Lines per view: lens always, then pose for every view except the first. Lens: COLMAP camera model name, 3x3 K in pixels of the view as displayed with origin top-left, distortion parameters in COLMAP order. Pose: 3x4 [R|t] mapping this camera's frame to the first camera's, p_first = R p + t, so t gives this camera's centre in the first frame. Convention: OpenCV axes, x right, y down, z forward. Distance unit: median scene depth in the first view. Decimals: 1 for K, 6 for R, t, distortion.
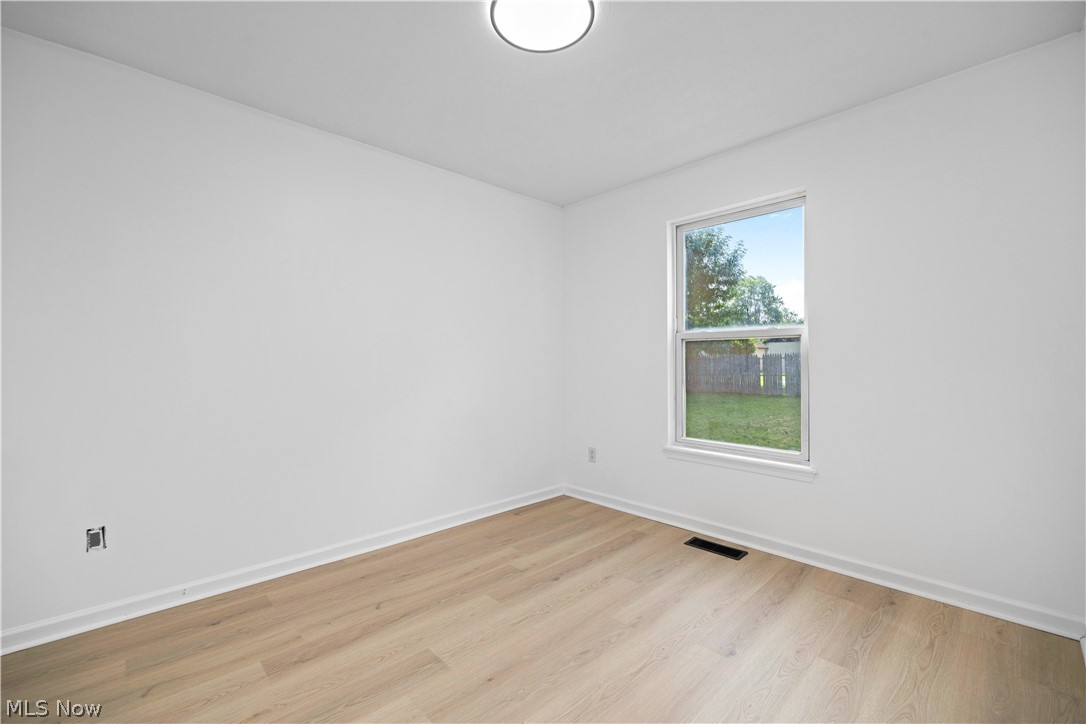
lens RADIAL K [[455.5, 0, 543.0], [0, 455.5, 357.3], [0, 0, 1]] dist [-0.008996, 0.000232]
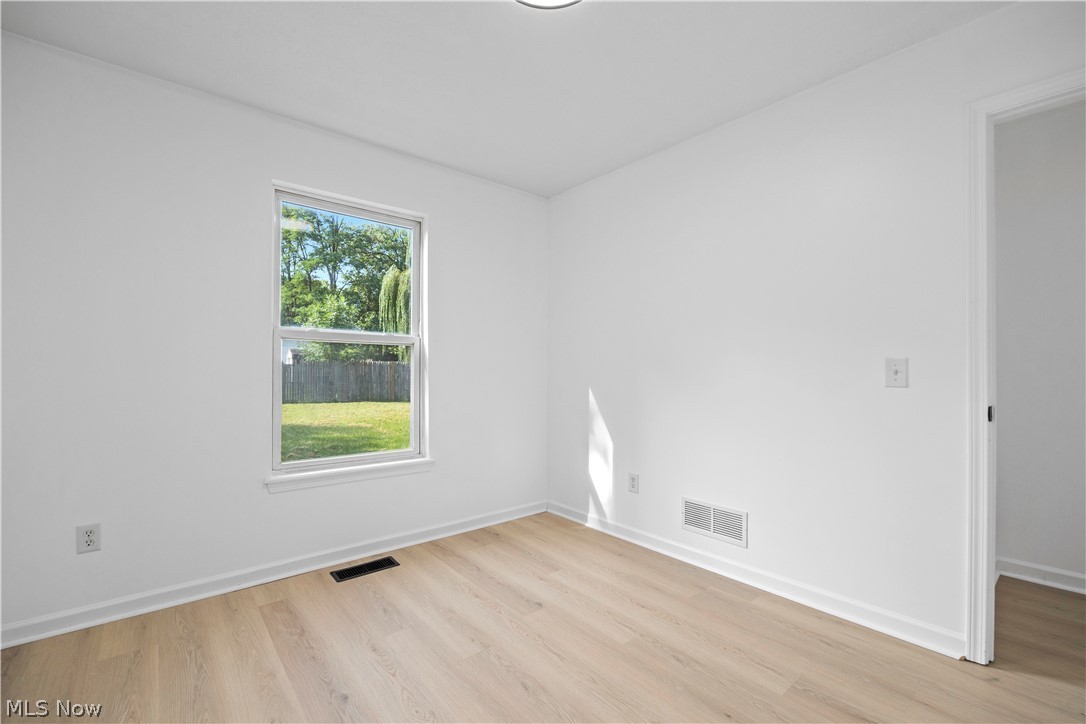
lens RADIAL K [[455.5, 0, 546.0], [0, 455.5, 371.6], [0, 0, 1]] dist [-0.008996, 0.000232]
pose [[0.064078, -0.004891, 0.997933, -0.536872], [-0.015637, 0.999860, 0.005904, 0.007661], [-0.997822, -0.015983, 0.063993, 0.600799]]
